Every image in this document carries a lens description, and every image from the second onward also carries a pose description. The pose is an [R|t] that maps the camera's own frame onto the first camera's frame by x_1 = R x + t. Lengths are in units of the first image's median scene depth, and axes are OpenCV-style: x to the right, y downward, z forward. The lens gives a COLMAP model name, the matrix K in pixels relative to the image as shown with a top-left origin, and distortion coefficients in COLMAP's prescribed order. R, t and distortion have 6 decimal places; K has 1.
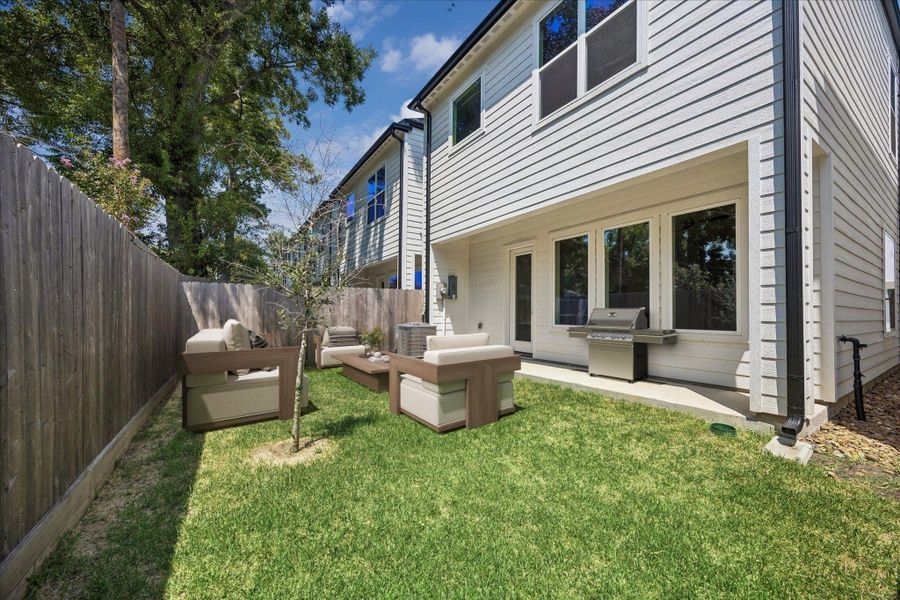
lens RADIAL K [[348.7, 0, 446.1], [0, 348.7, 307.7], [0, 0, 1]] dist [0.012789, -0.001767]
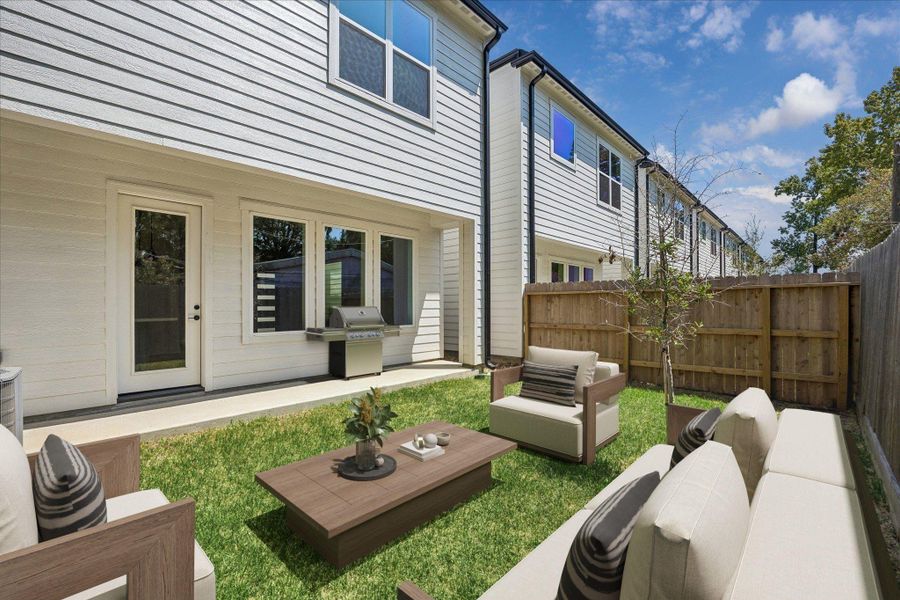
lens RADIAL K [[406.8, 0, 446.1], [0, 406.8, 304.1], [0, 0, 1]] dist [-0.000332, 0.000081]
pose [[-0.240444, -0.009252, 0.970619, -0.787245], [-0.016819, 0.999844, 0.005364, -0.028800], [-0.970517, -0.015035, -0.240562, 1.100287]]
